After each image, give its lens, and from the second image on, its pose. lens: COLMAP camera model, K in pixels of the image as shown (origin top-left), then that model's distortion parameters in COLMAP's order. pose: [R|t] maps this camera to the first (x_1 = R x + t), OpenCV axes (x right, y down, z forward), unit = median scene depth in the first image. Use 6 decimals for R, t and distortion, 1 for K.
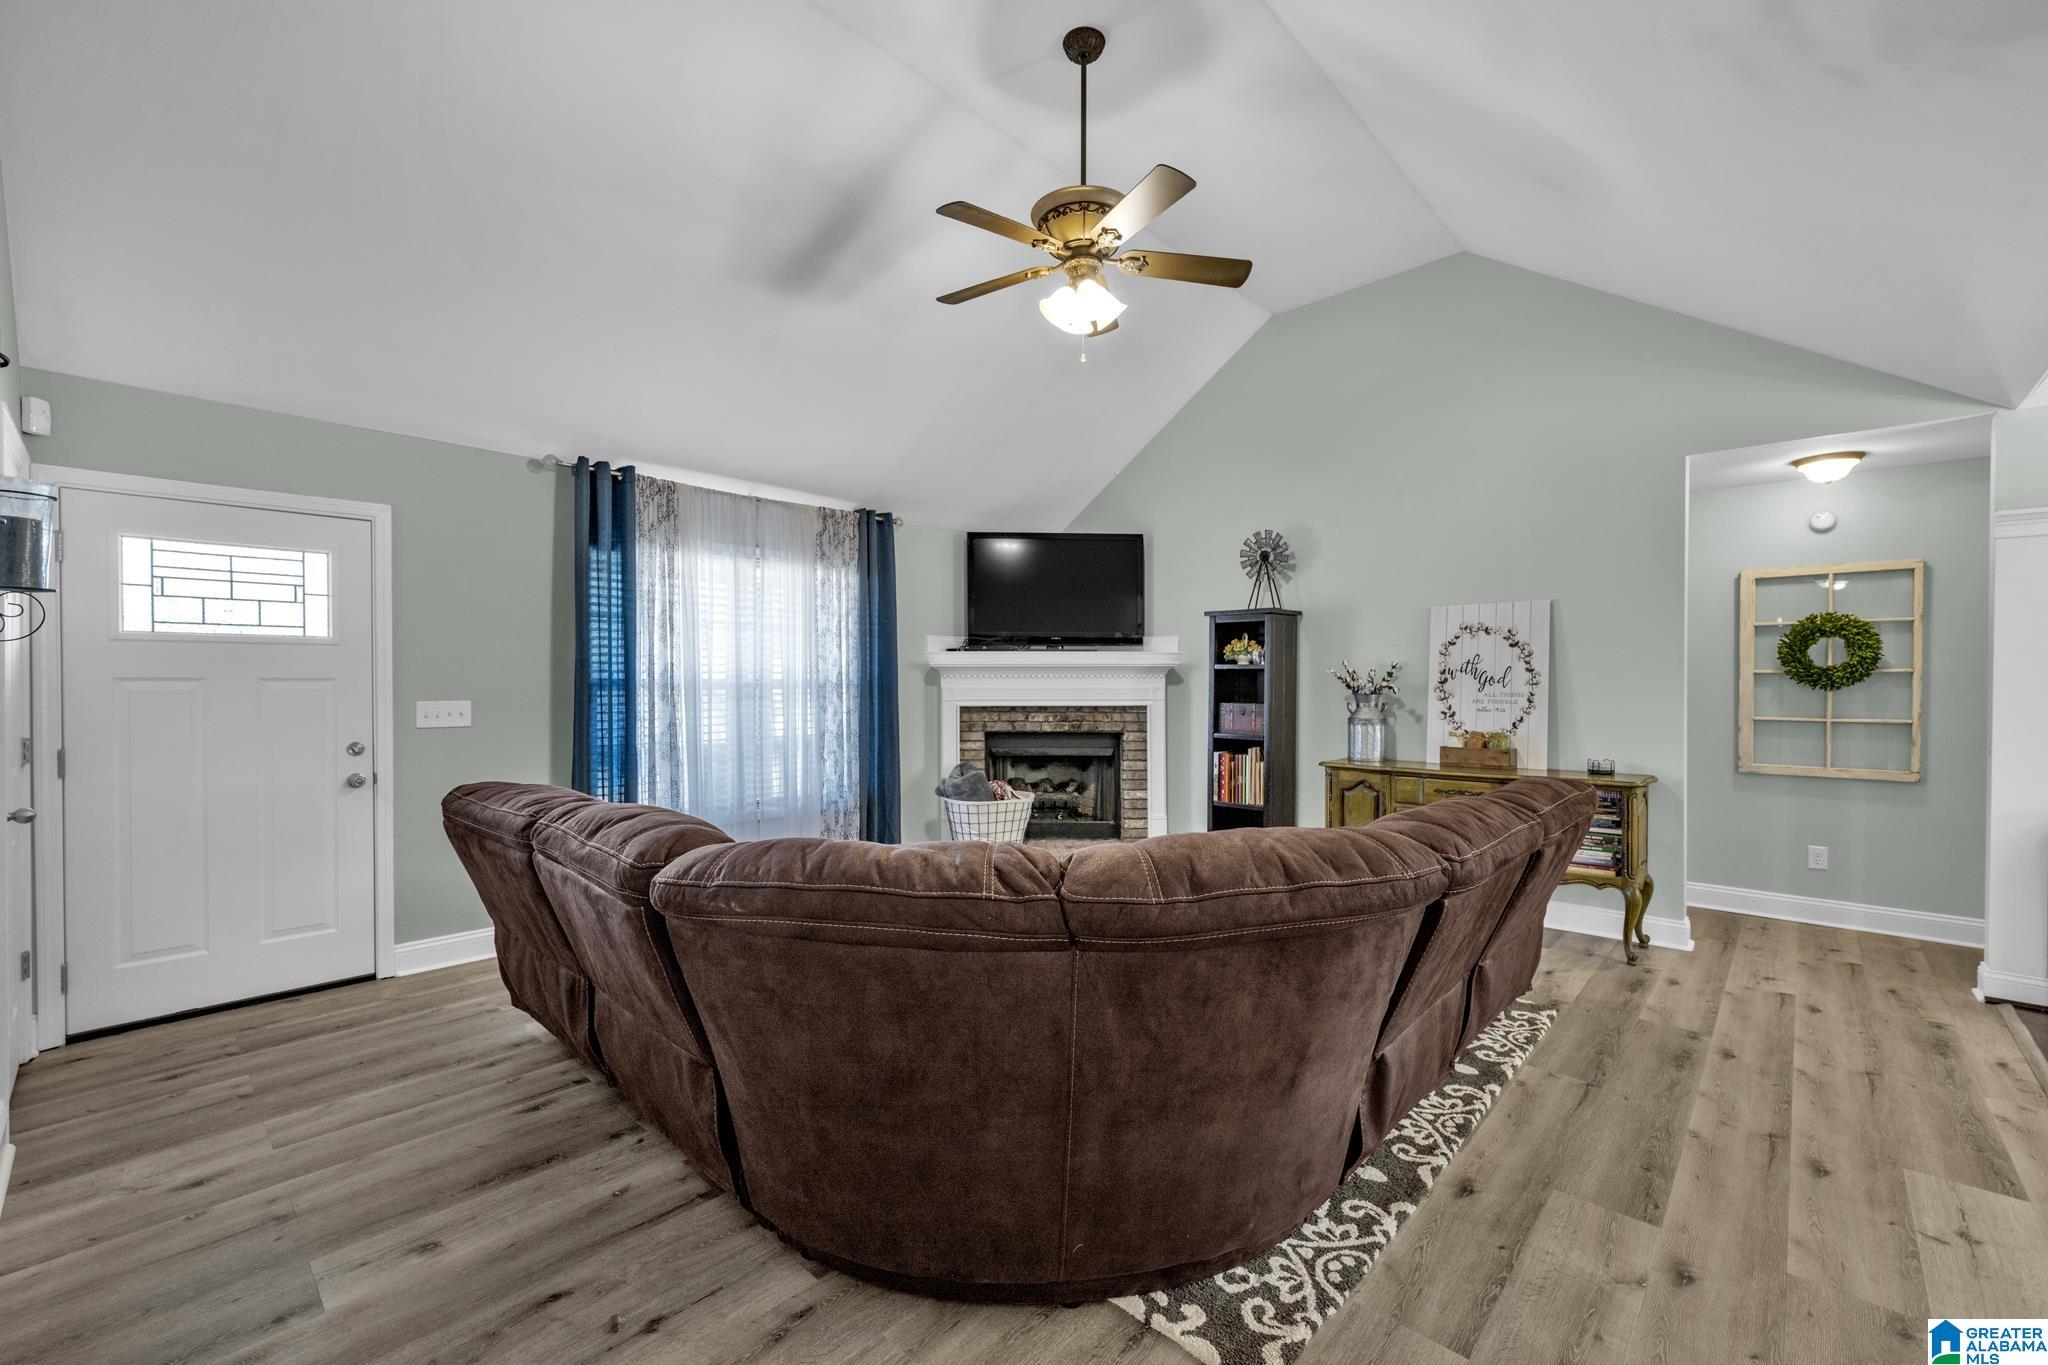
lens RADIAL K [[855.2, 0, 1027.4], [0, 855.2, 675.5], [0, 0, 1]] dist [0.008815, 0.000421]
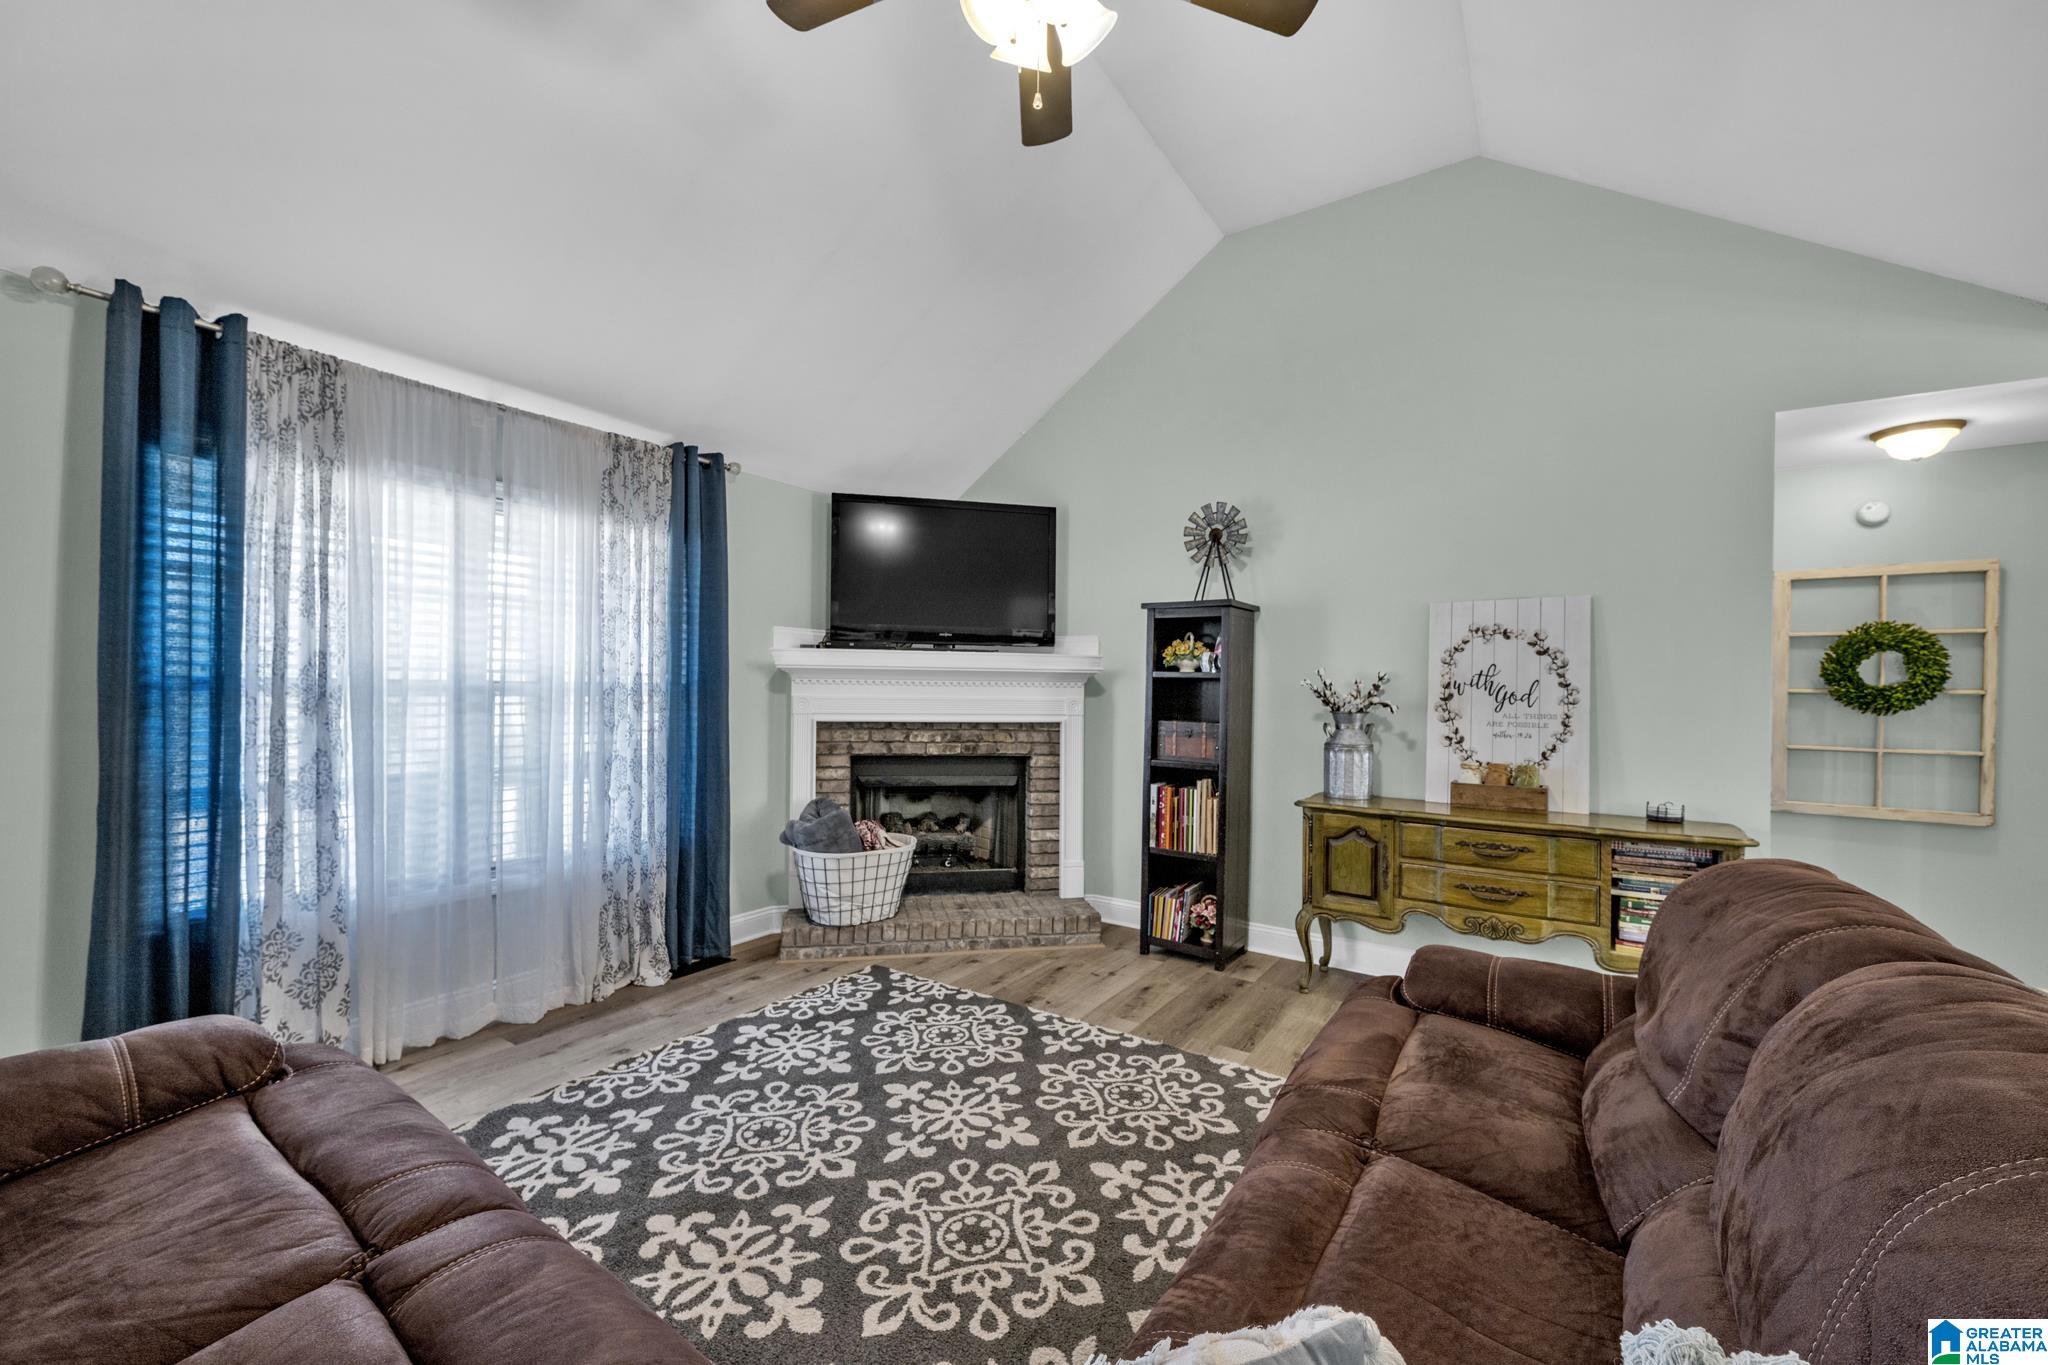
lens RADIAL K [[802.1, 0, 1021.0], [0, 802.1, 692.8], [0, 0, 1]] dist [-0.001054, 0.000070]
pose [[0.988688, 0.013731, 0.149358, -0.008853], [-0.015599, 0.999814, 0.011346, 0.000058], [-0.149175, -0.013548, 0.988718, 0.330298]]
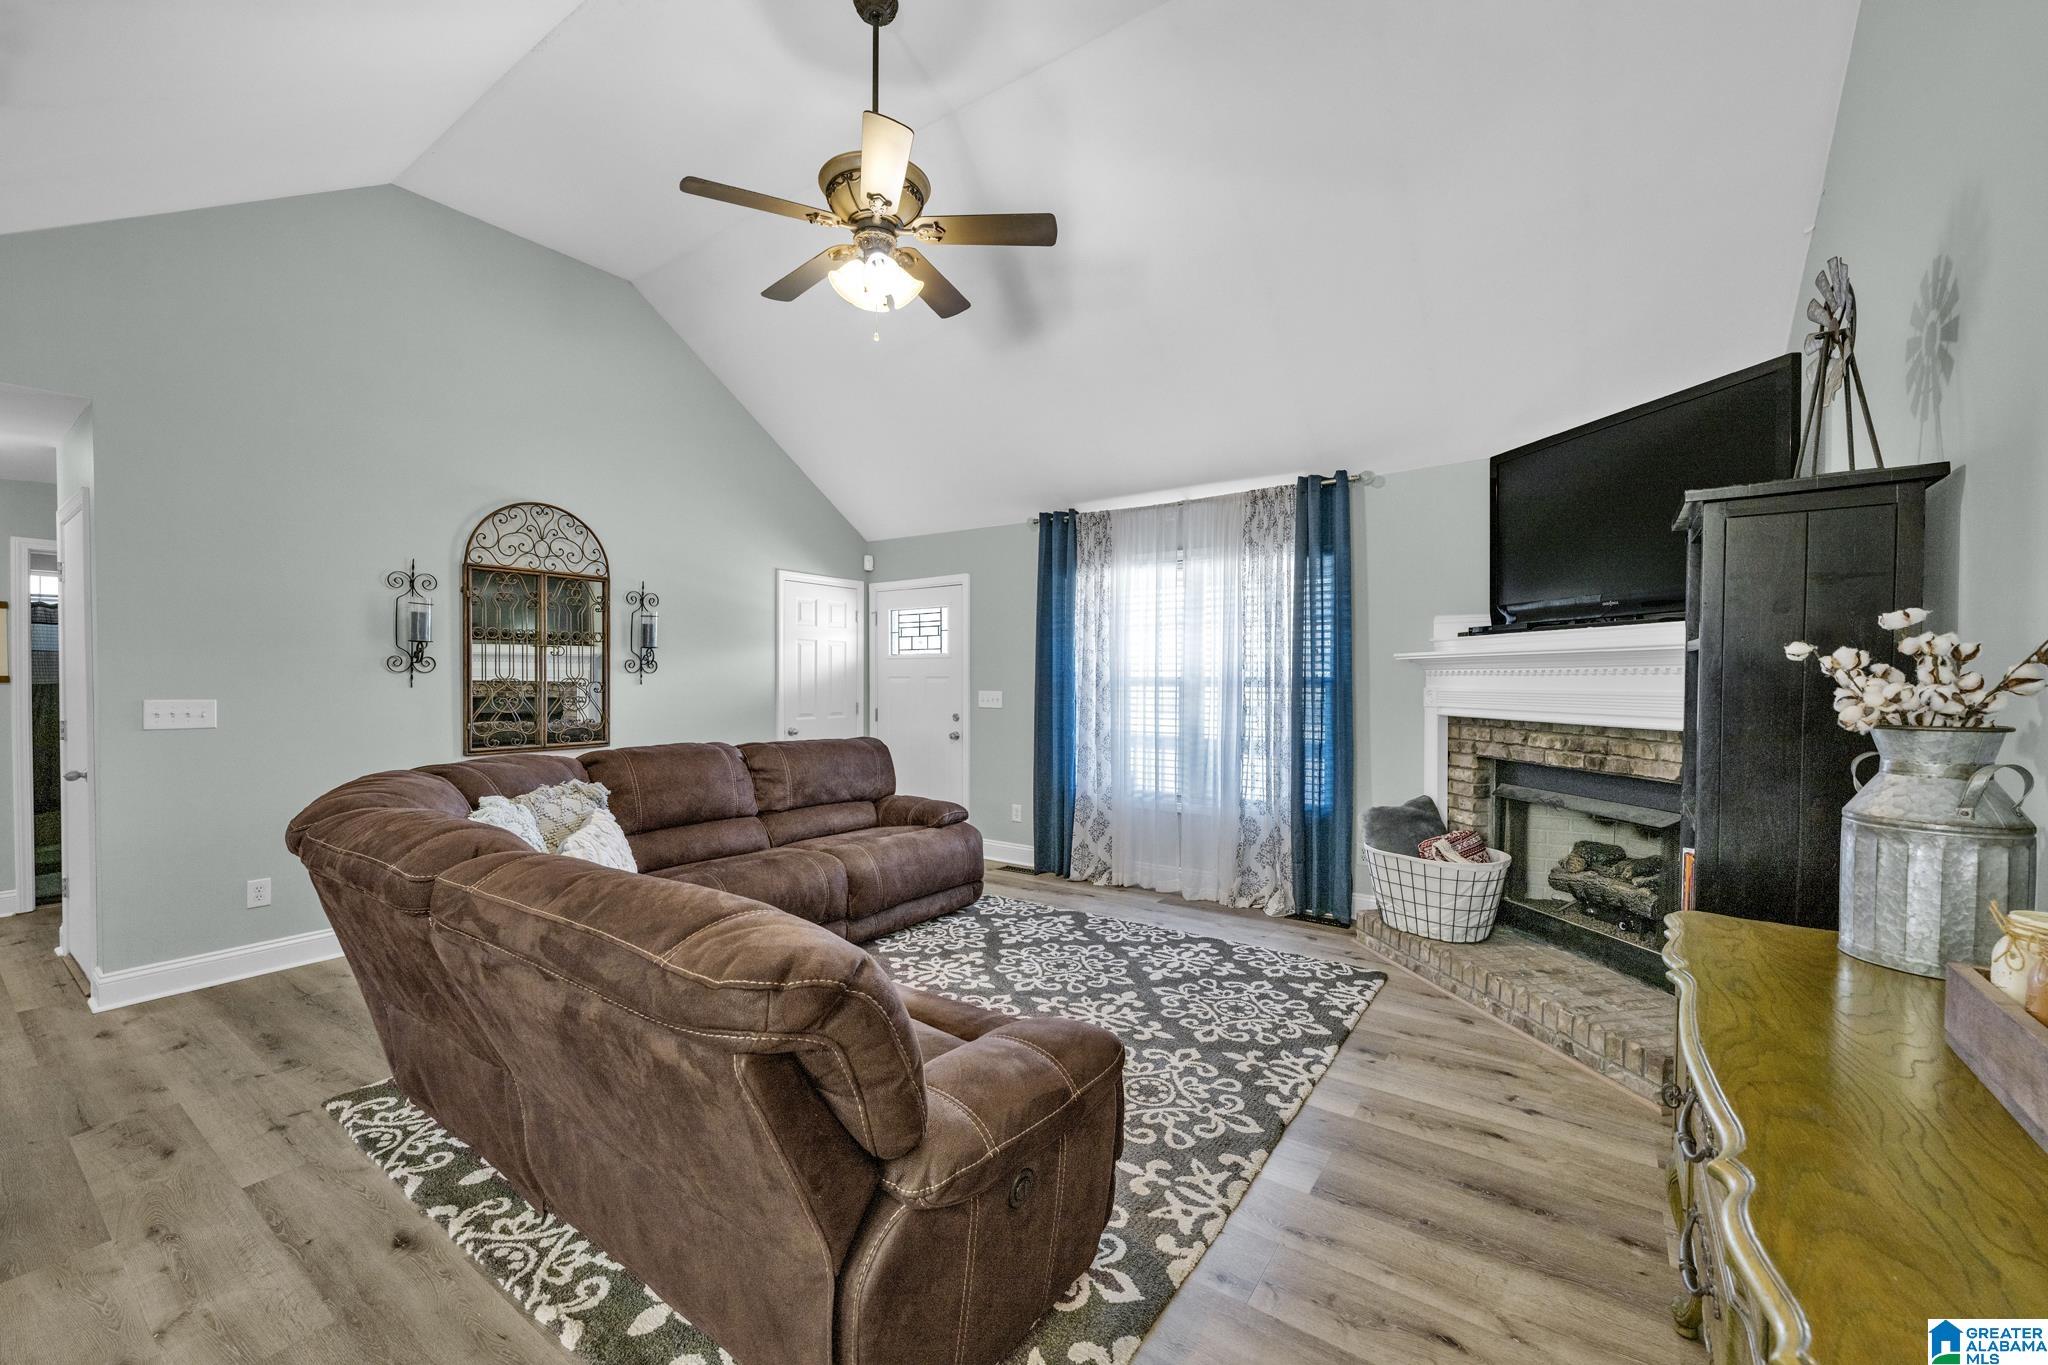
lens RADIAL K [[802.1, 0, 1022.9], [0, 802.1, 696.7], [0, 0, 1]] dist [-0.001054, 0.000070]
pose [[0.127765, 0.024243, -0.991508, 0.630162], [0.004732, 0.999675, 0.025052, 0.002814], [0.991793, -0.007892, 0.127609, 0.687289]]
